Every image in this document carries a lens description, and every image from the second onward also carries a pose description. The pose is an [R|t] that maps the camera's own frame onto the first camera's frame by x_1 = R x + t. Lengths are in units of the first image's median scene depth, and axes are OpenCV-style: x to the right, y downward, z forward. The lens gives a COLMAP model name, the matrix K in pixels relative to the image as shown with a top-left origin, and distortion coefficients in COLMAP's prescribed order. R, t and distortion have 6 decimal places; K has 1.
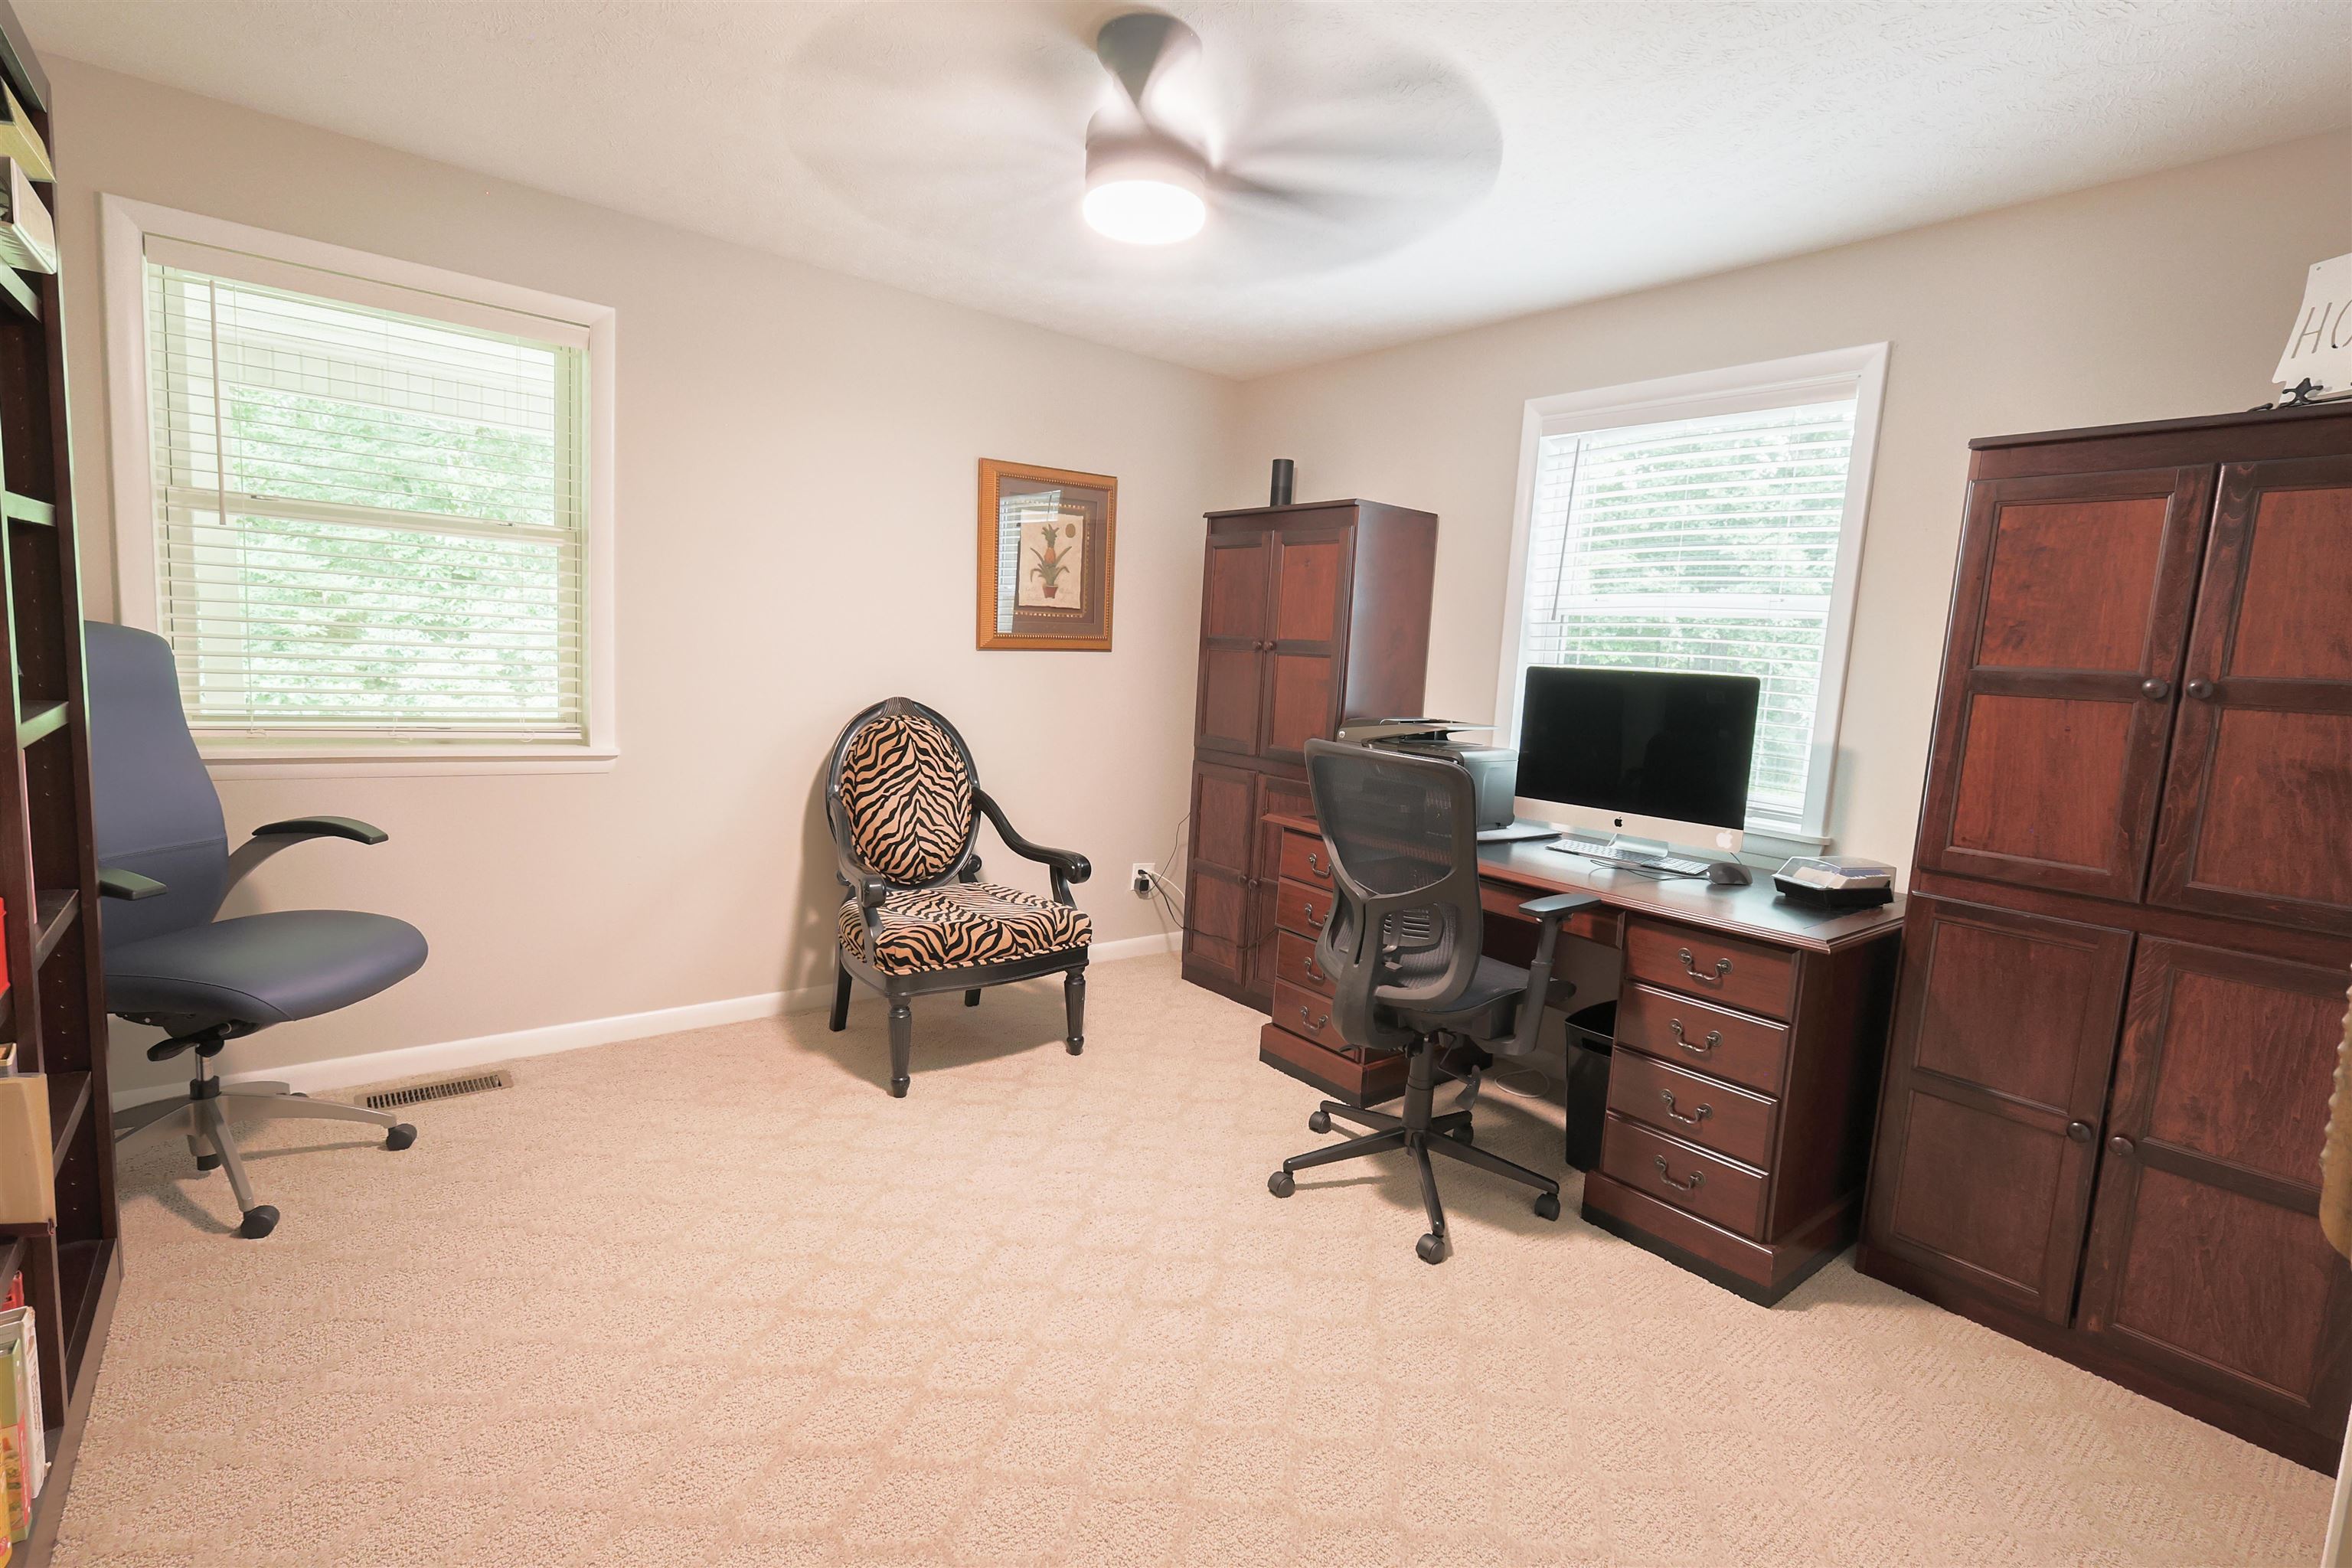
lens RADIAL K [[1082.5, 0, 1176.0], [0, 1082.5, 784.0], [0, 0, 1]] dist [-0.001156, 0.001786]
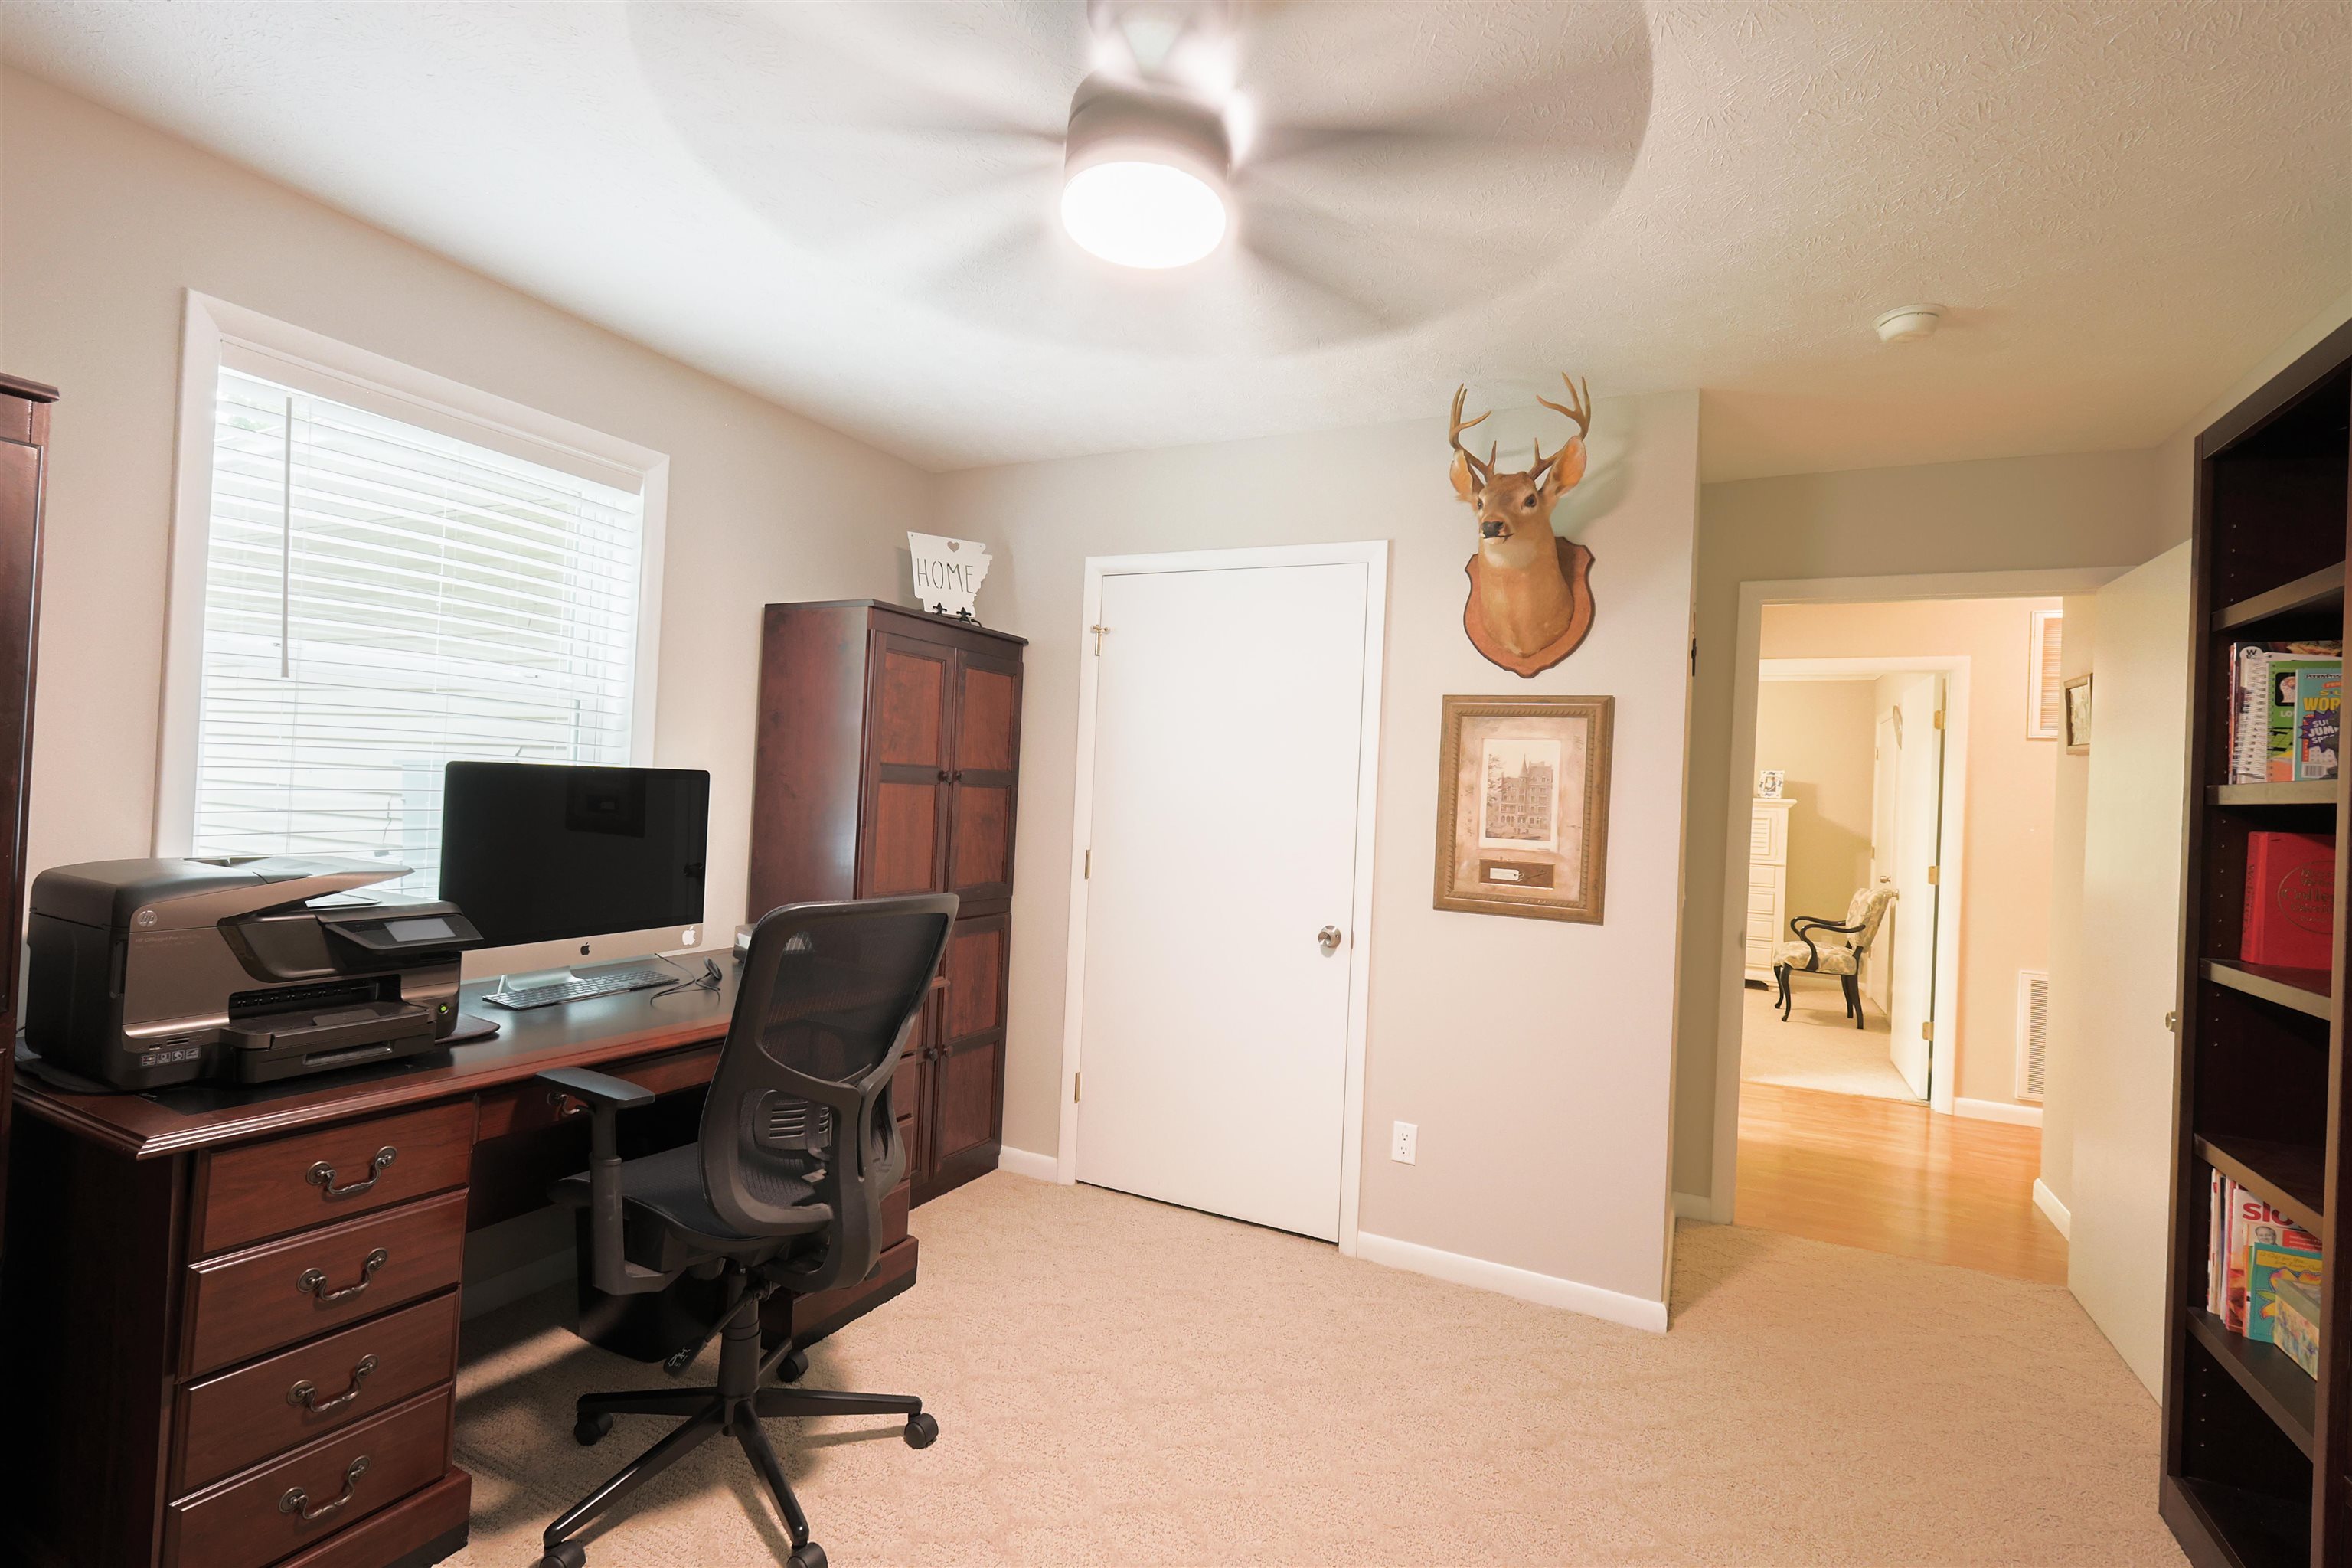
lens RADIAL K [[1082.5, 0, 1176.0], [0, 1082.5, 784.0], [0, 0, 1]] dist [-0.001156, 0.001786]
pose [[-0.421607, -0.067399, 0.904270, -0.567033], [0.042984, 0.994627, 0.094175, -0.163220], [-0.905759, 0.078574, -0.416445, 1.028088]]
